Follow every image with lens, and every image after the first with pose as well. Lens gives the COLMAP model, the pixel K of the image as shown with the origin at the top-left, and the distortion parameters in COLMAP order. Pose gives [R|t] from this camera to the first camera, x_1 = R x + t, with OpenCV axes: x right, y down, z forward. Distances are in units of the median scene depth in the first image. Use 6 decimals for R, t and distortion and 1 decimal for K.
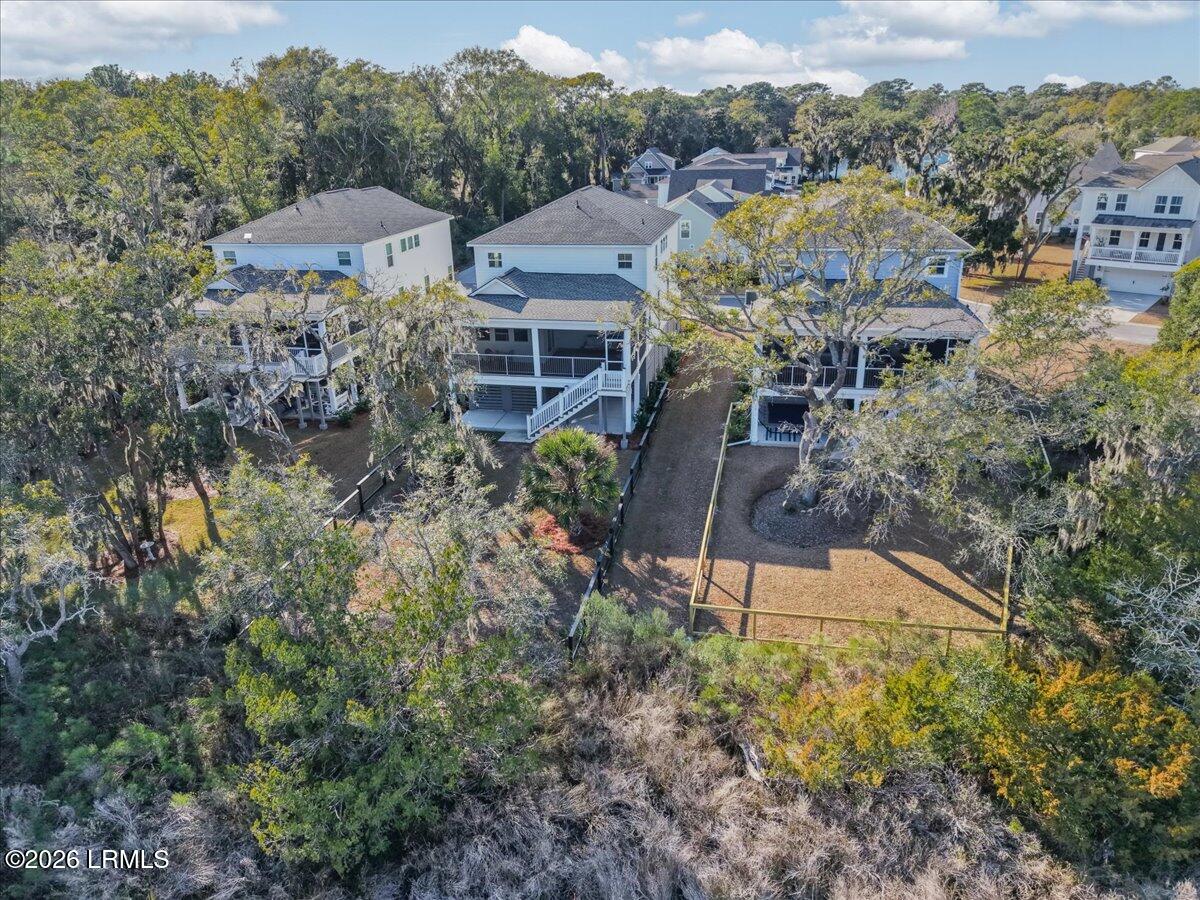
lens RADIAL K [[828.0, 0, 600.0], [0, 828.0, 450.0], [0, 0, 1]] dist [0.021344, -0.031393]
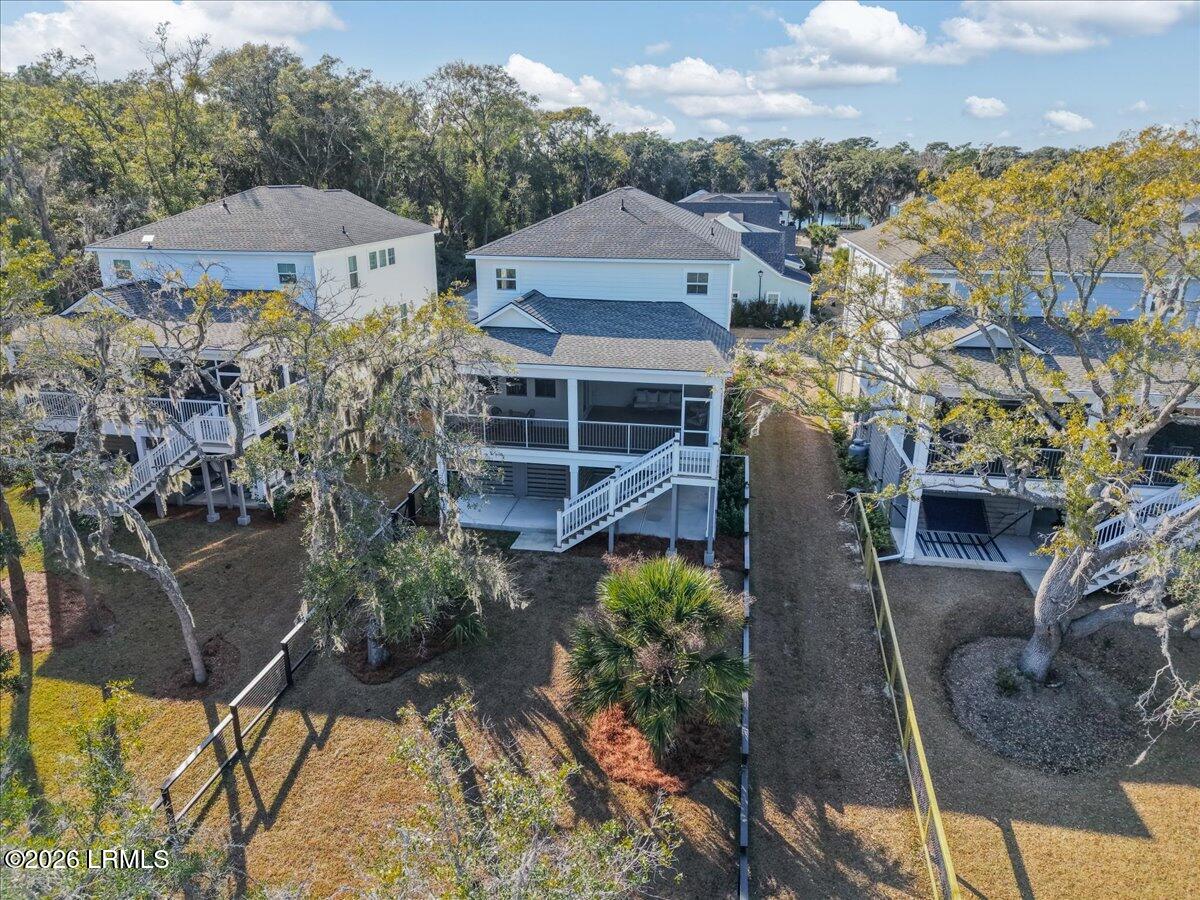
lens RADIAL K [[813.5, 0, 596.5], [0, 813.5, 447.7], [0, 0, 1]] dist [0.003085, -0.009661]
pose [[0.999087, 0.014757, 0.040089, -0.072635], [-0.012611, 0.998500, -0.053289, -0.050666], [-0.040816, 0.052735, 0.997774, 0.311516]]
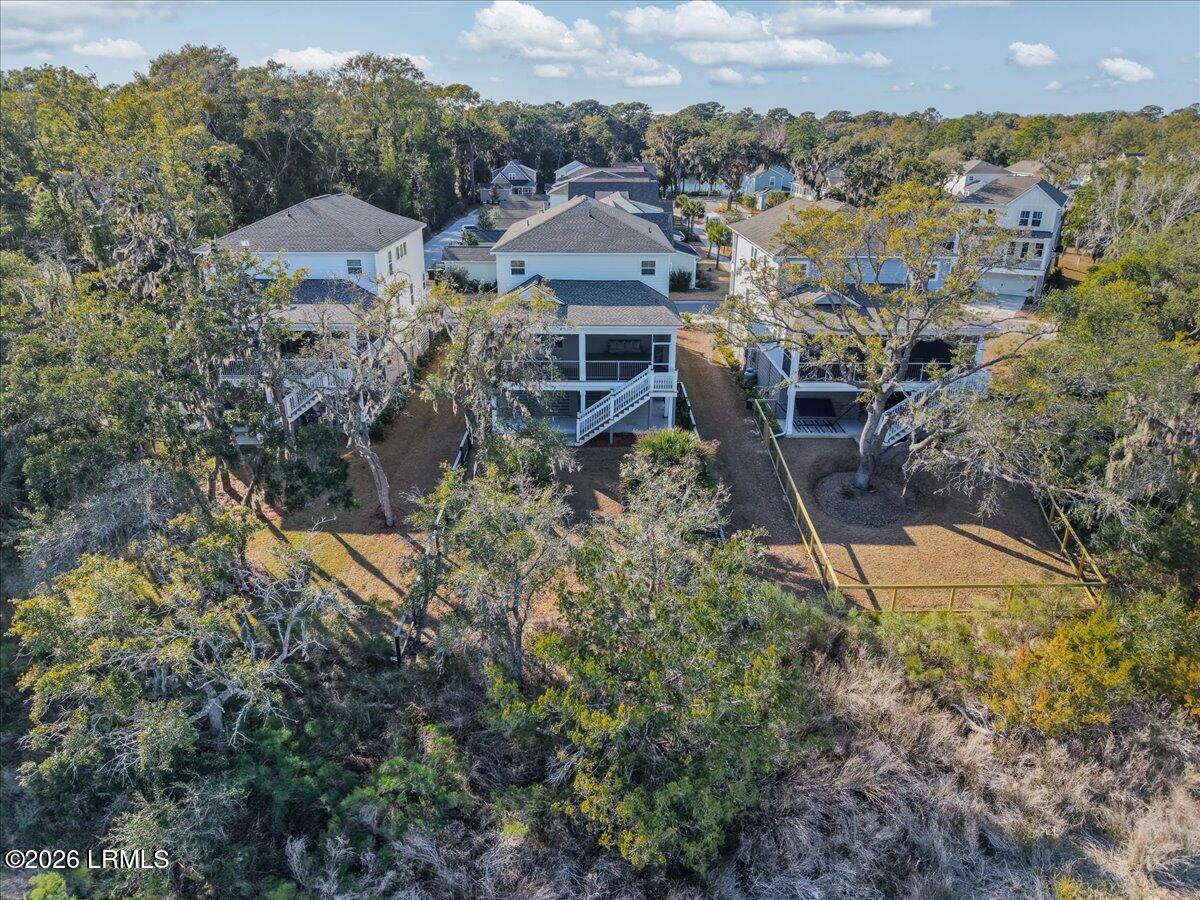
lens RADIAL K [[802.8, 0, 604.3], [0, 802.8, 453.4], [0, 0, 1]] dist [-0.000952, -0.003915]
pose [[0.976853, -0.052787, 0.207298, -0.226835], [0.052646, 0.998594, 0.006198, -0.004204], [-0.207333, 0.004859, 0.978258, 0.024889]]
